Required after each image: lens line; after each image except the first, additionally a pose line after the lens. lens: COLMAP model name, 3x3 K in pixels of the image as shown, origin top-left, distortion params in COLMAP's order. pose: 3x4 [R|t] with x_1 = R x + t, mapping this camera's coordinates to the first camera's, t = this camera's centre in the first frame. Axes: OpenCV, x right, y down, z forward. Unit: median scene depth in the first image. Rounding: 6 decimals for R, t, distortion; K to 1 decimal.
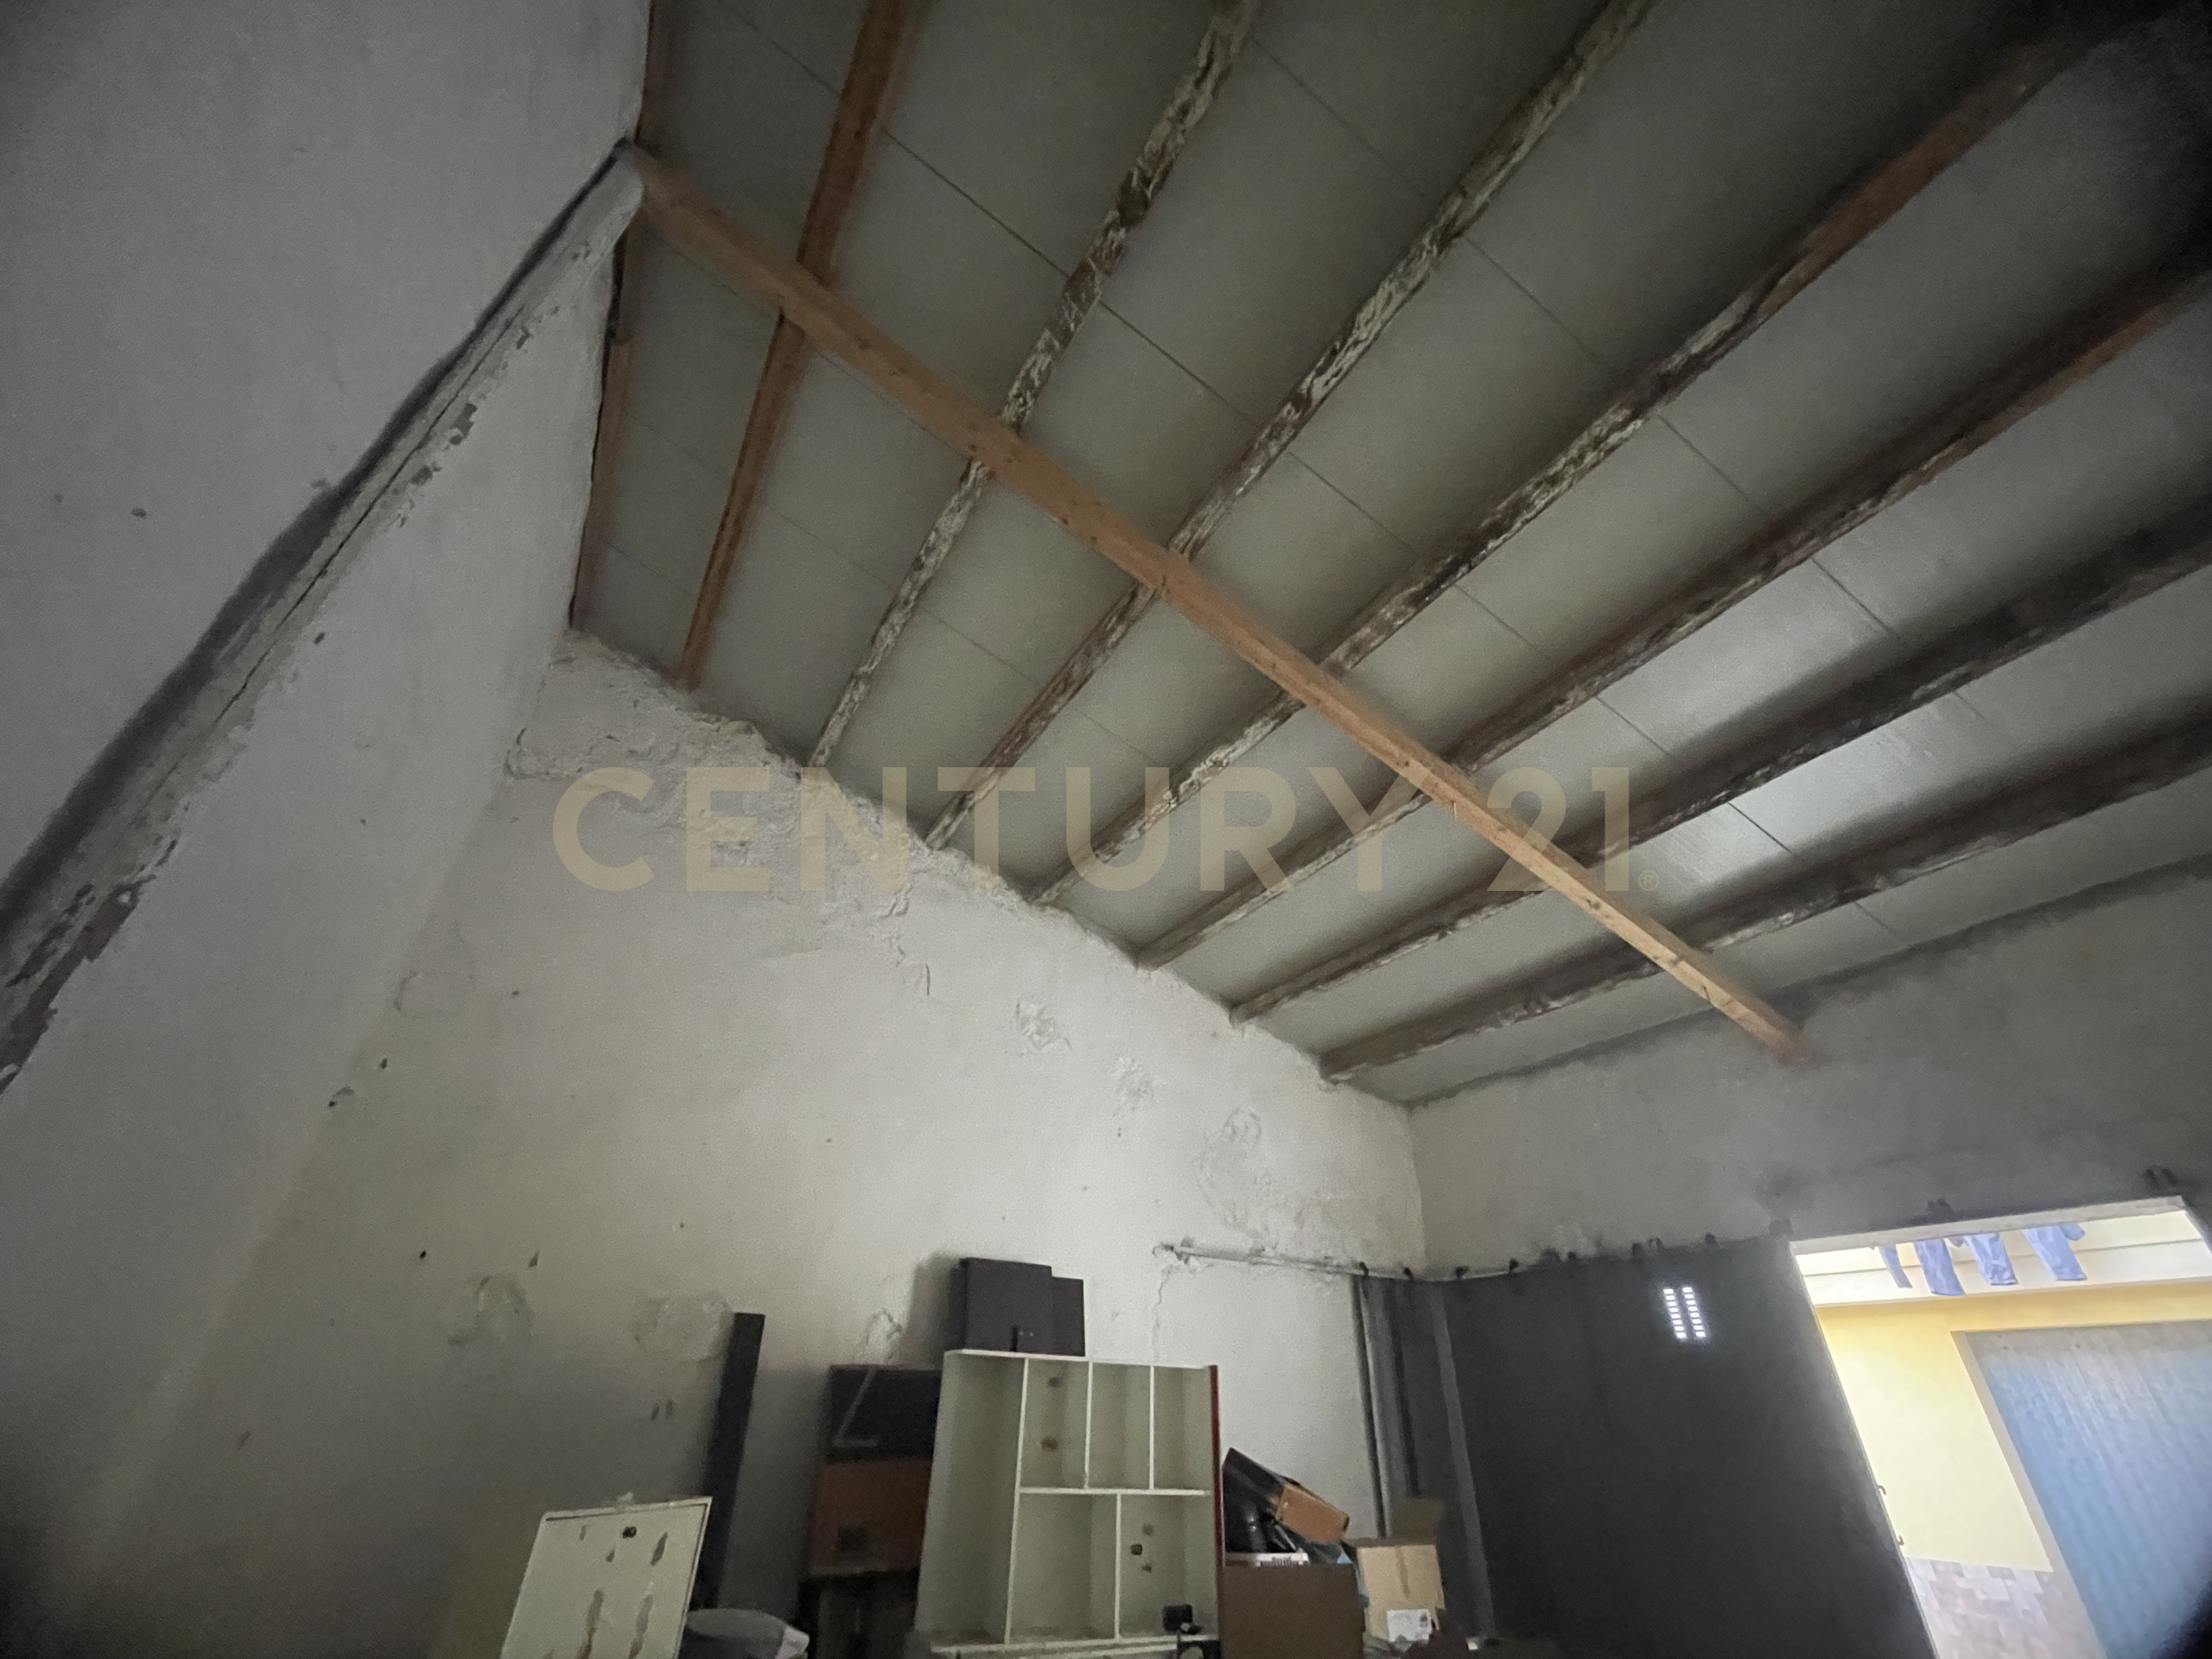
lens RADIAL K [[891.2, 0, 1104.9], [0, 891.2, 828.3], [0, 0, 1]] dist [-0.001933, -0.000416]
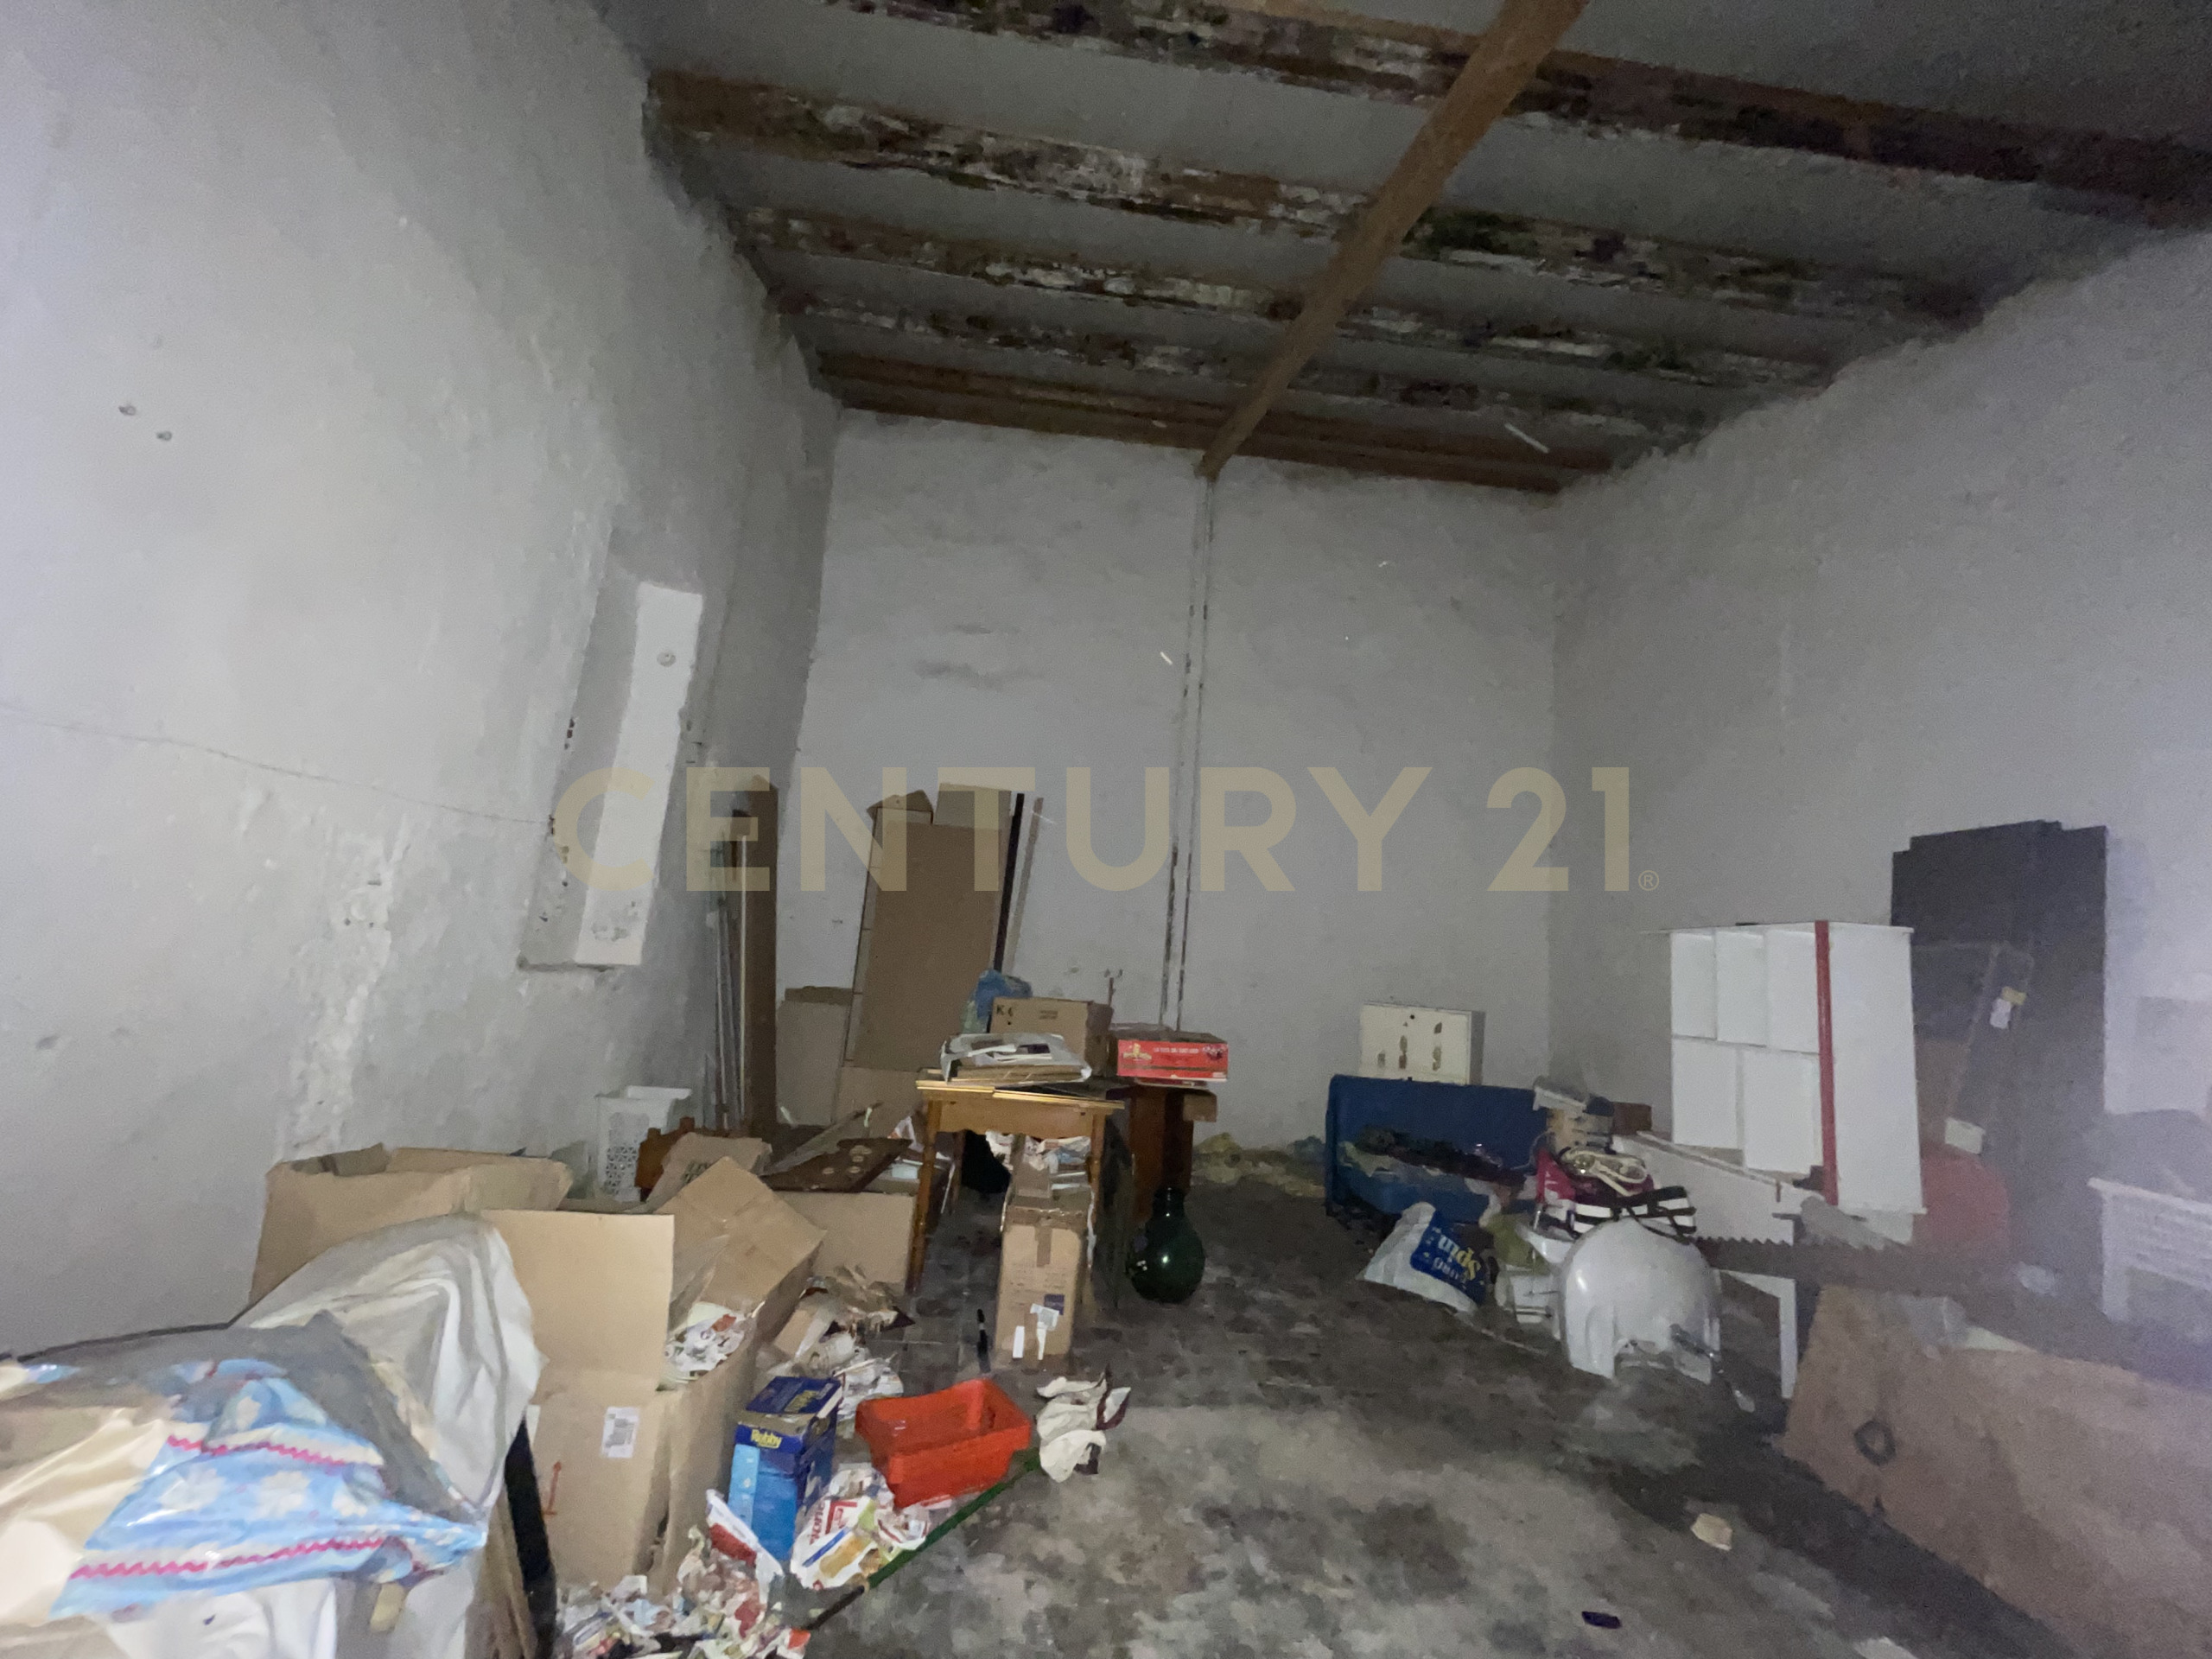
lens RADIAL K [[891.2, 0, 1103.7], [0, 891.2, 825.4], [0, 0, 1]] dist [-0.001933, -0.000416]
pose [[-0.434253, -0.193301, -0.879806, 0.977066], [0.420493, 0.820259, -0.387764, 0.521895], [0.796624, -0.538340, -0.274918, 0.697526]]
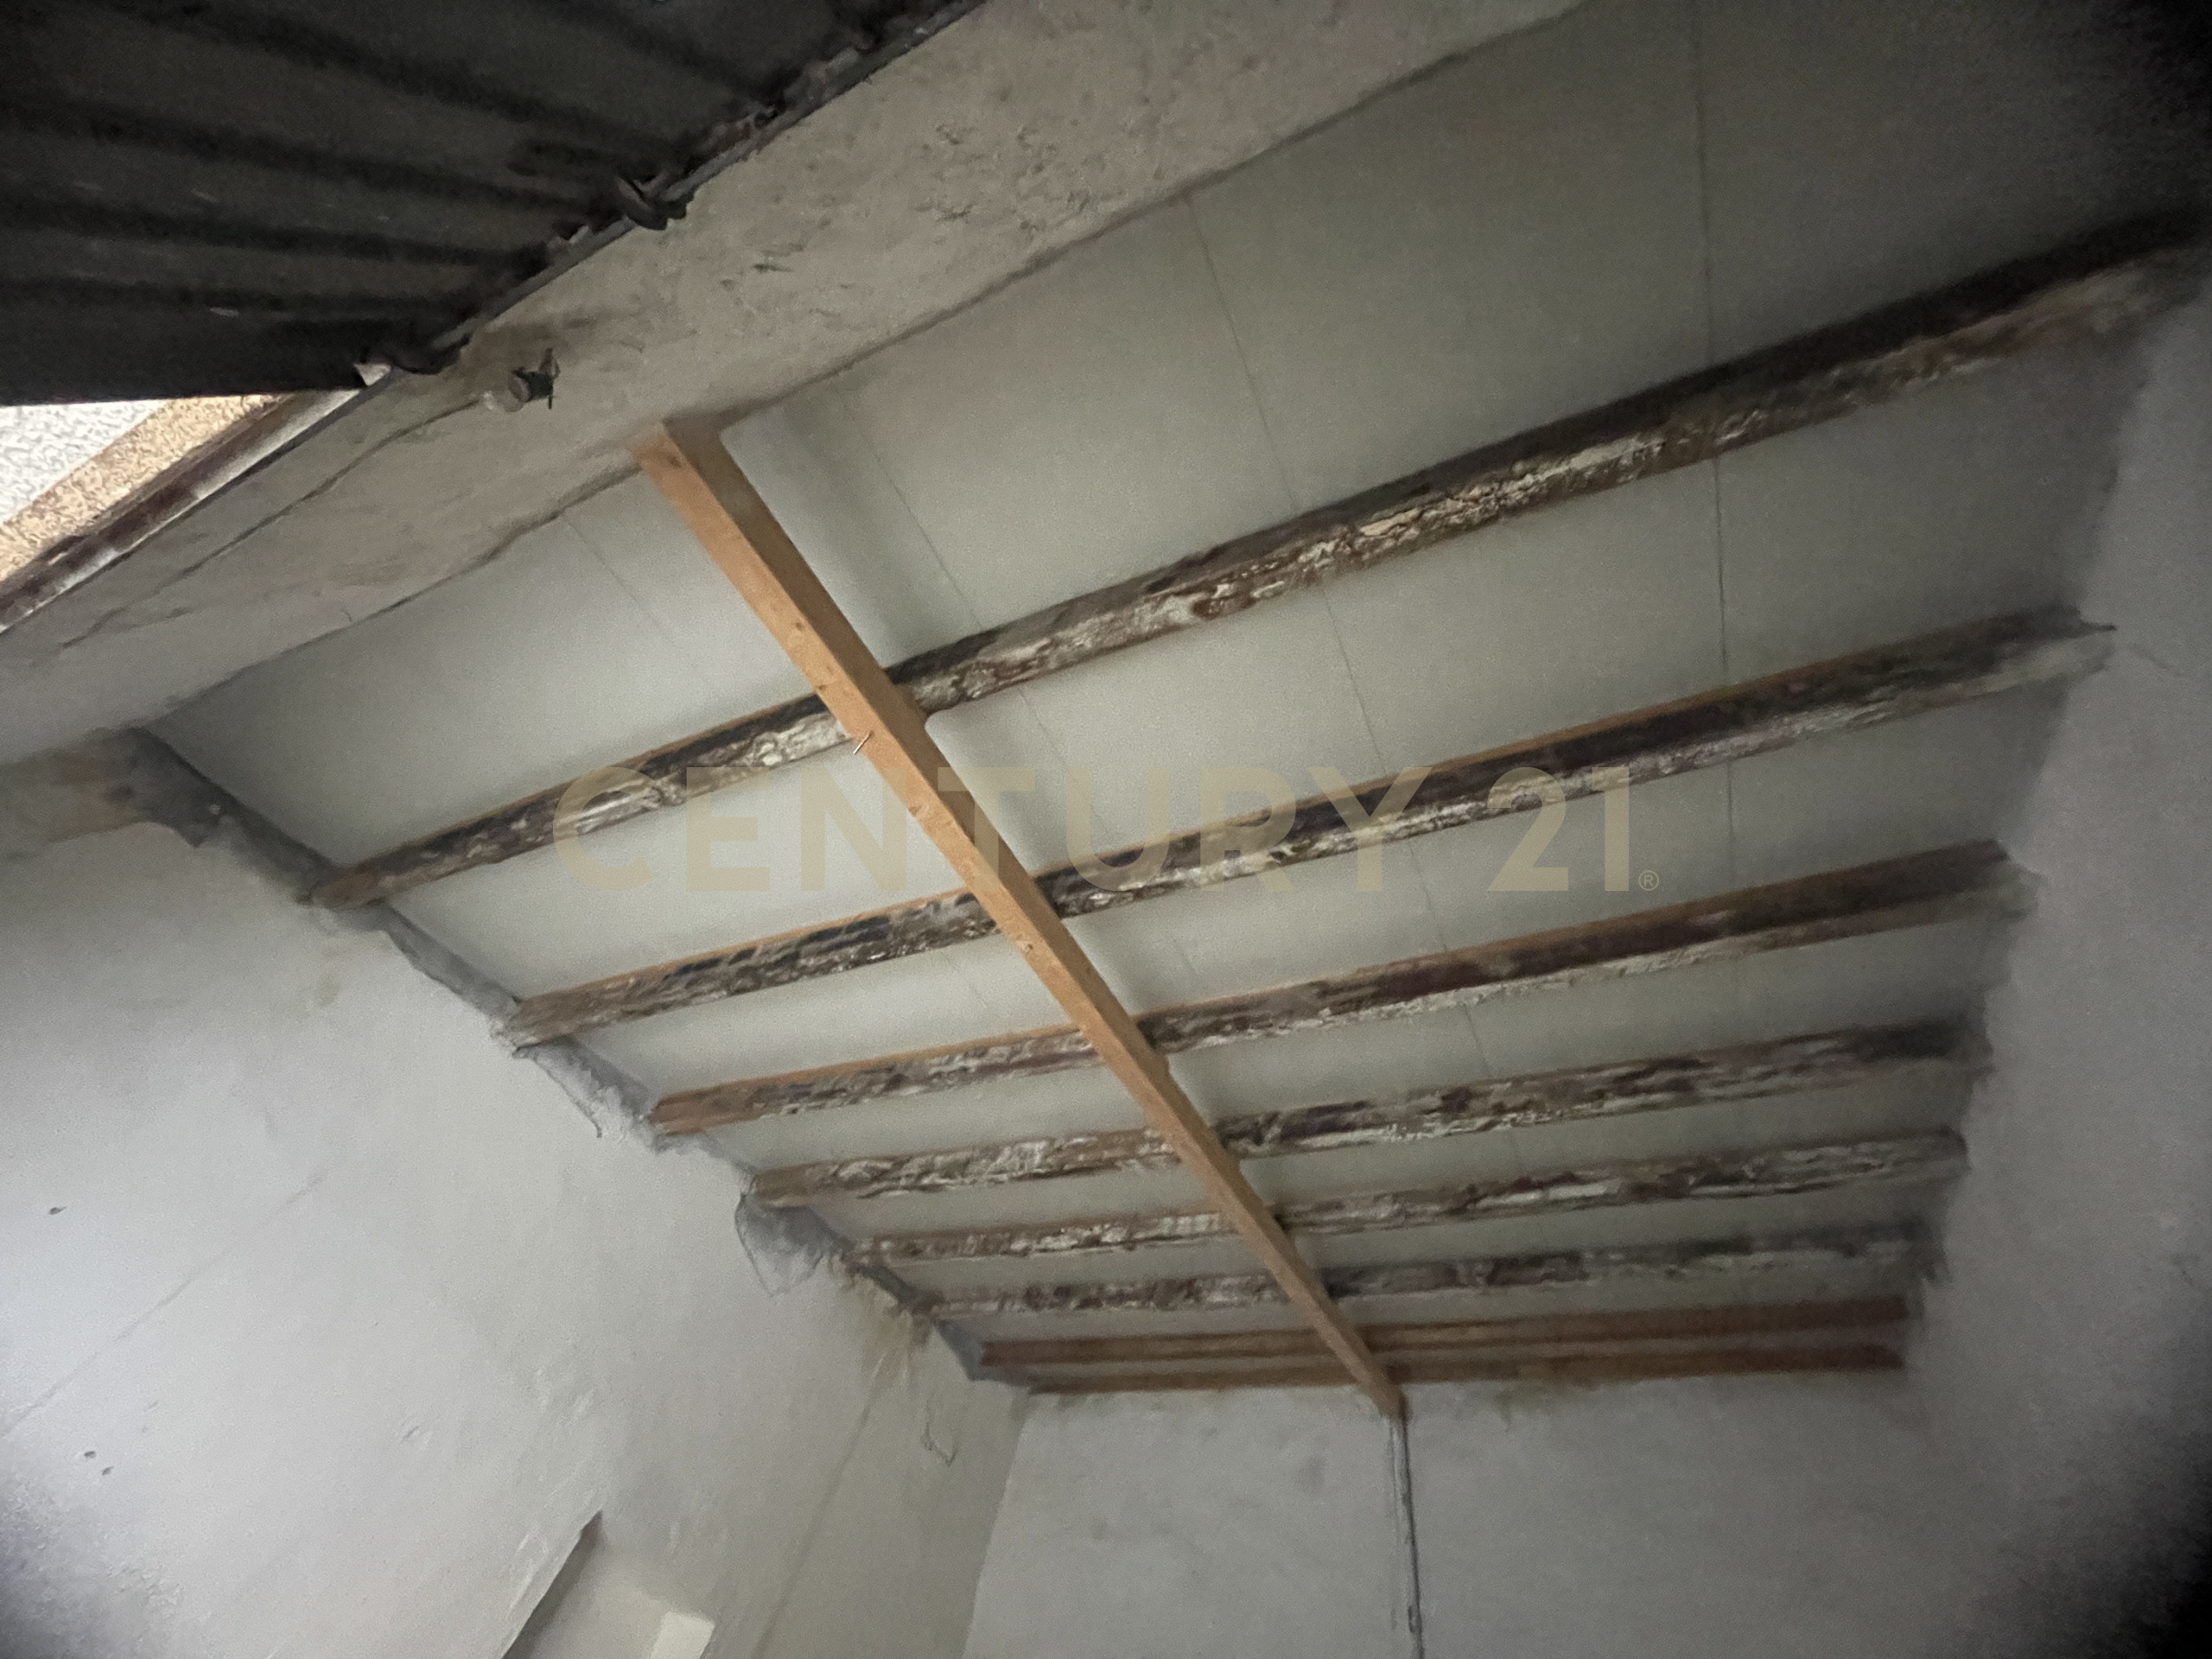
lens RADIAL K [[891.2, 0, 1102.4], [0, 891.2, 827.4], [0, 0, 1]] dist [-0.001933, -0.000416]
pose [[-0.781339, -0.615689, -0.102159, 0.638295], [0.125198, 0.005736, -0.992115, 0.746169], [0.611421, -0.787968, 0.072601, 1.081945]]
